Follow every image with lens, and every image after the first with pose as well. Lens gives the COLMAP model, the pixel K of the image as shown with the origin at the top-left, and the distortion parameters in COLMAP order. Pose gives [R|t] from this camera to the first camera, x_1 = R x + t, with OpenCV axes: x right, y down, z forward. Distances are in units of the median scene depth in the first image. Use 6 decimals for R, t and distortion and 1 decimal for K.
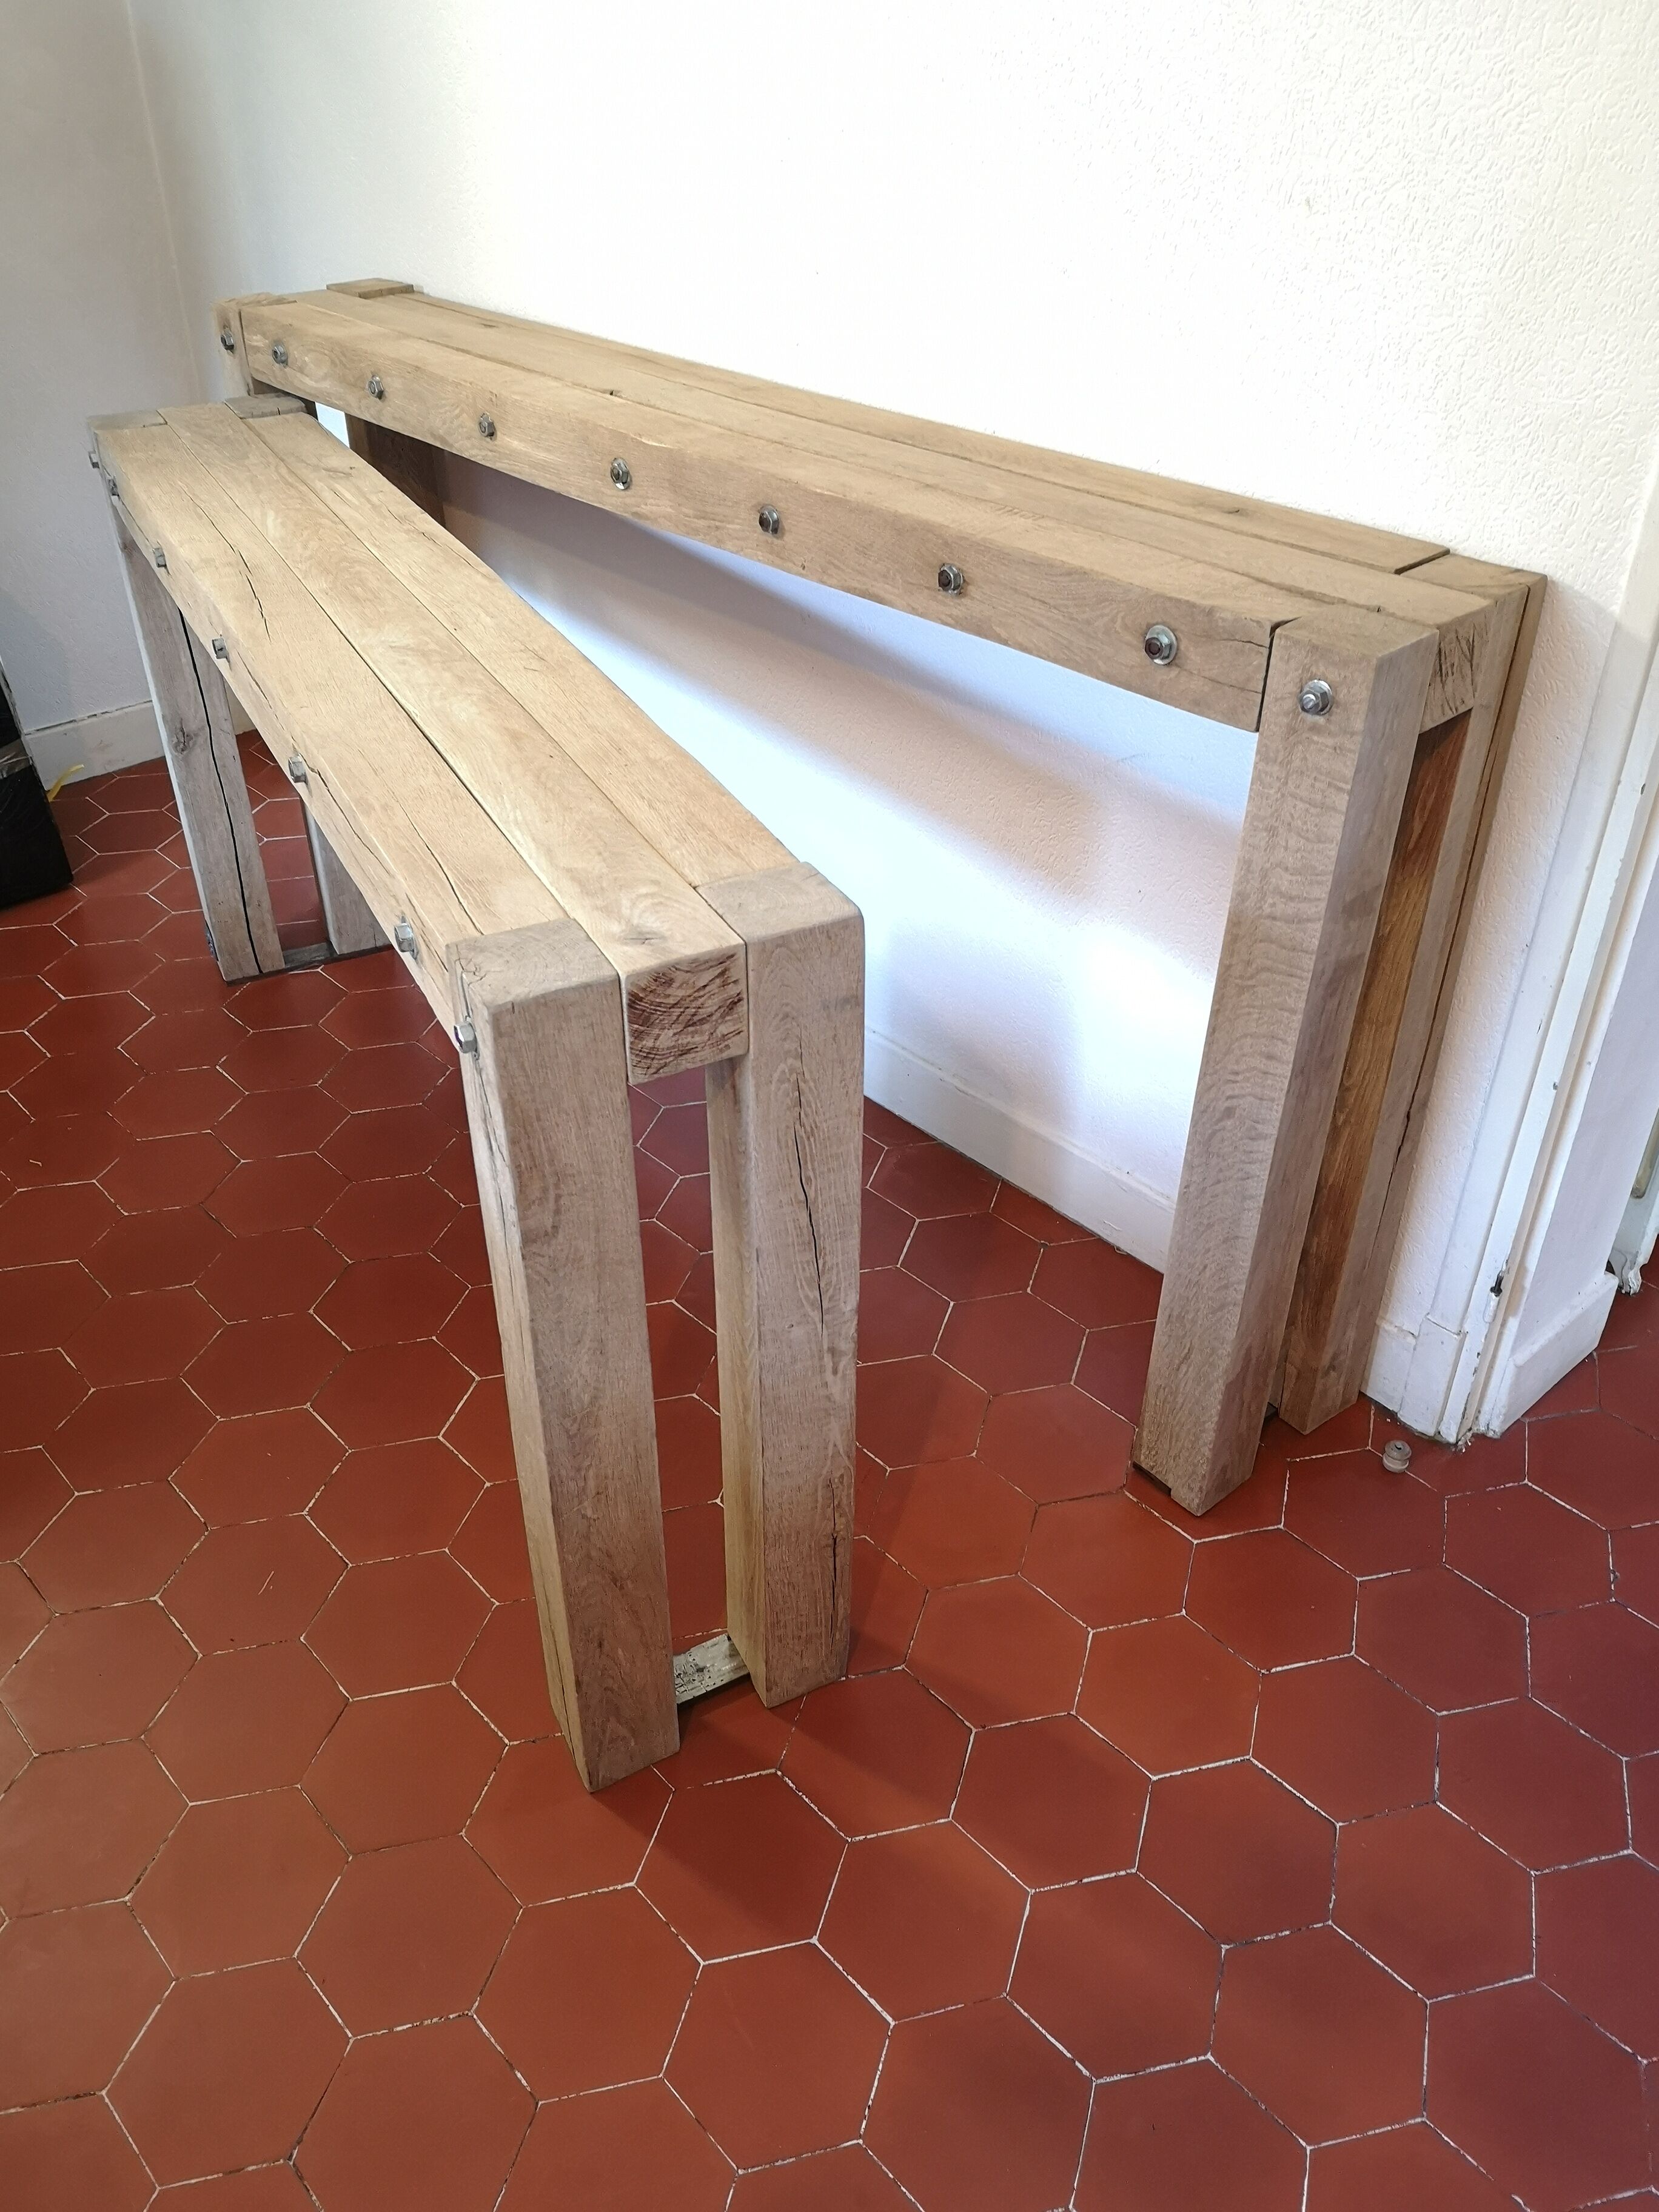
lens RADIAL K [[1742.6, 0, 828.5], [0, 1742.6, 1123.4], [0, 0, 1]] dist [0.048483, -0.113248]
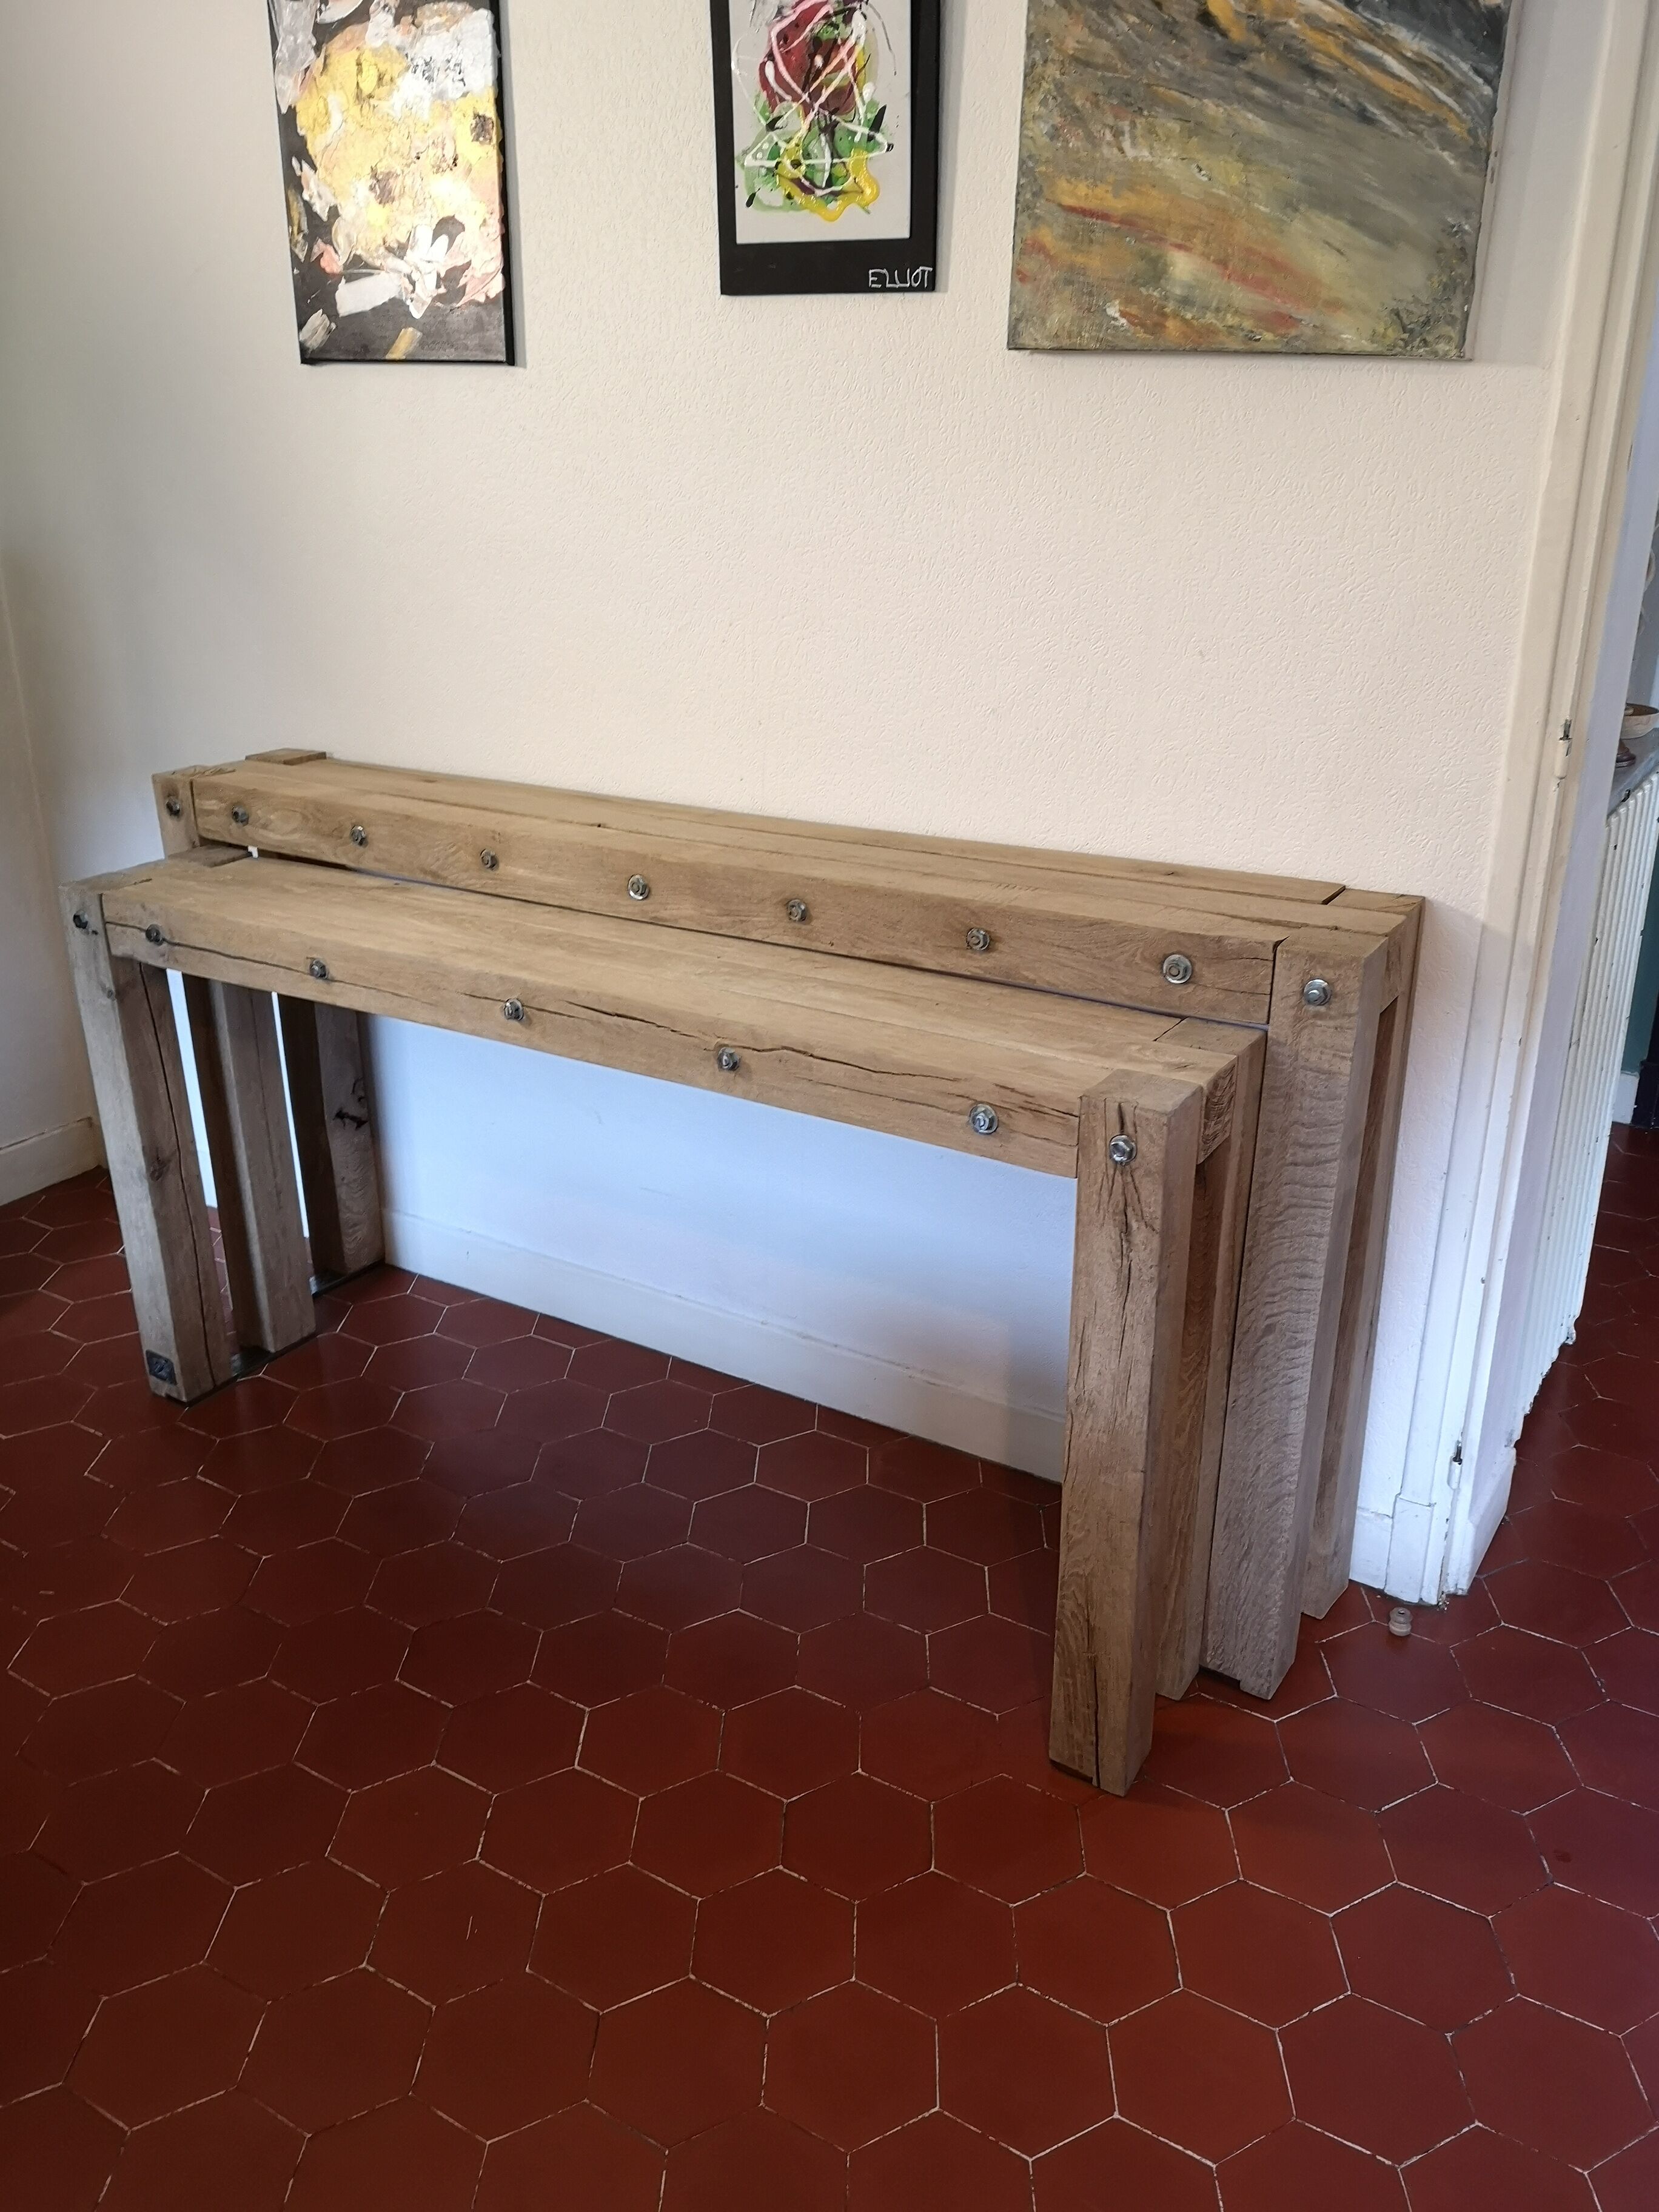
lens RADIAL K [[1734.4, 0, 827.9], [0, 1734.4, 1116.2], [0, 0, 1]] dist [0.096803, -0.277286]
pose [[0.964304, -0.103752, 0.243626, -0.330782], [0.156944, 0.964966, -0.210259, 0.054604], [-0.213276, 0.240989, 0.946804, -0.123941]]
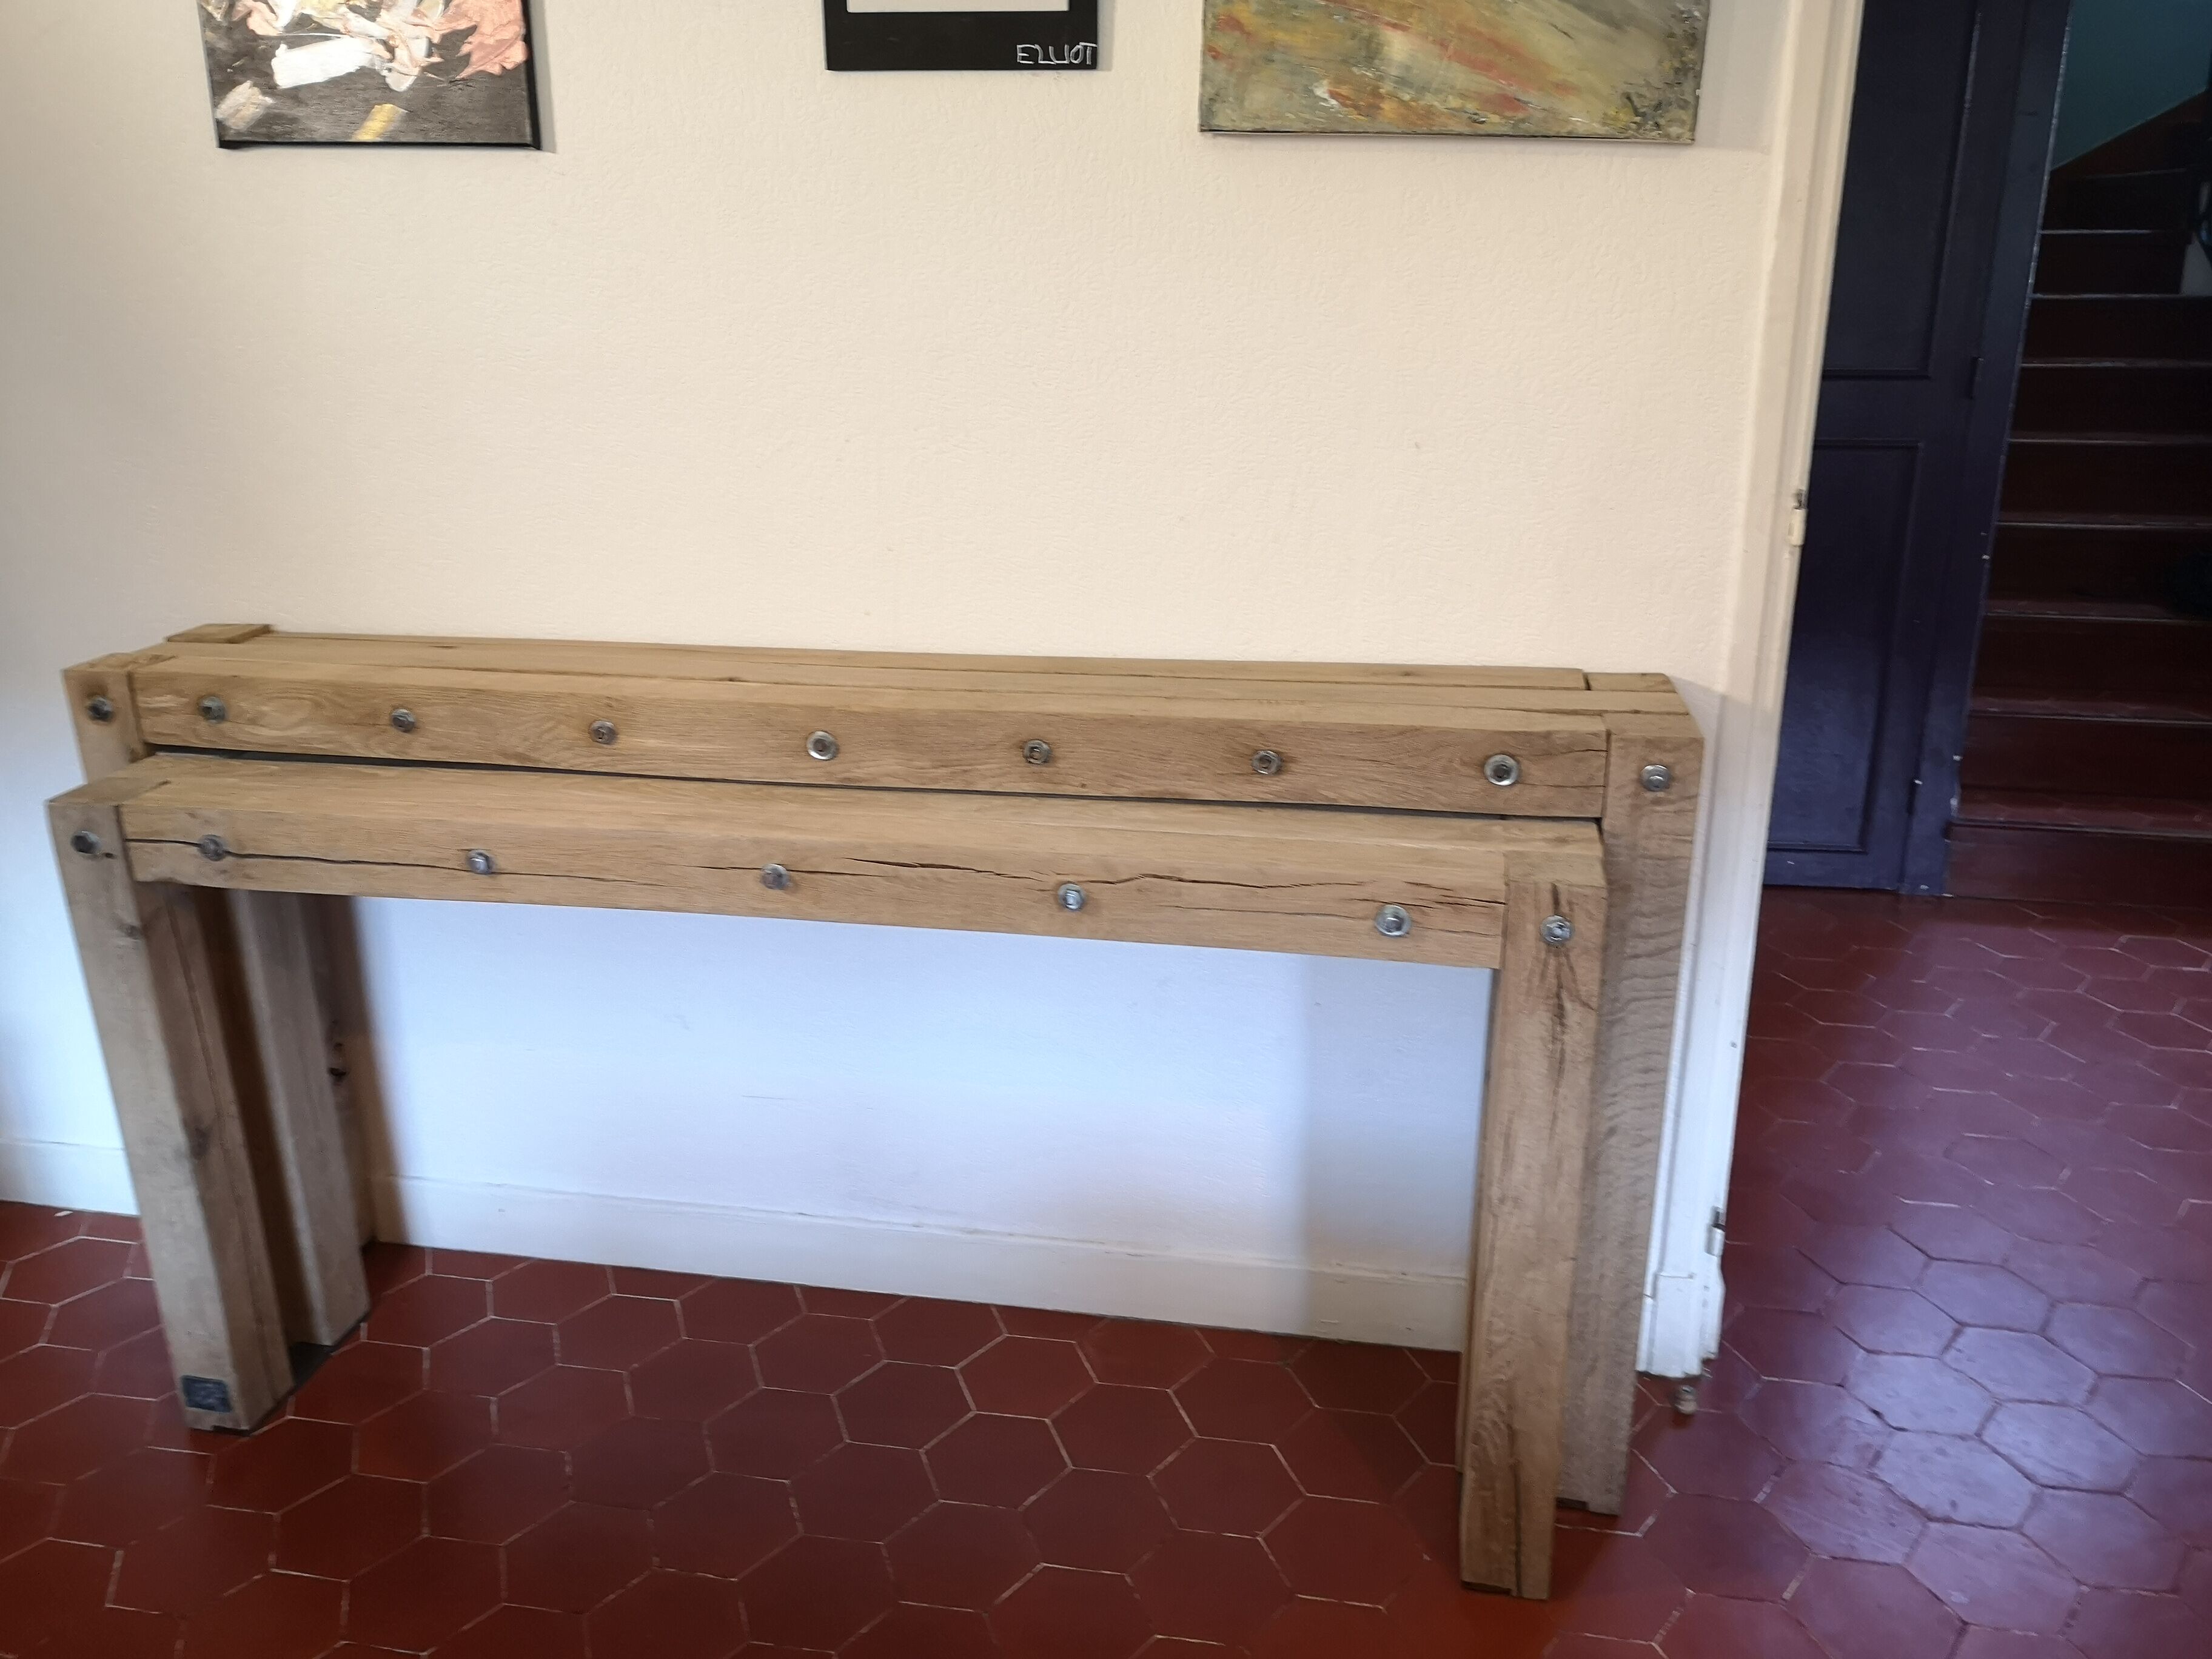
lens RADIAL K [[1742.6, 0, 1114.1], [0, 1742.6, 836.3], [0, 0, 1]] dist [0.048483, -0.113248]
pose [[0.800110, -0.201351, 0.565050, -0.625106], [0.352701, 0.919860, -0.171640, -0.098445], [-0.485207, 0.336625, 0.807005, 0.131822]]
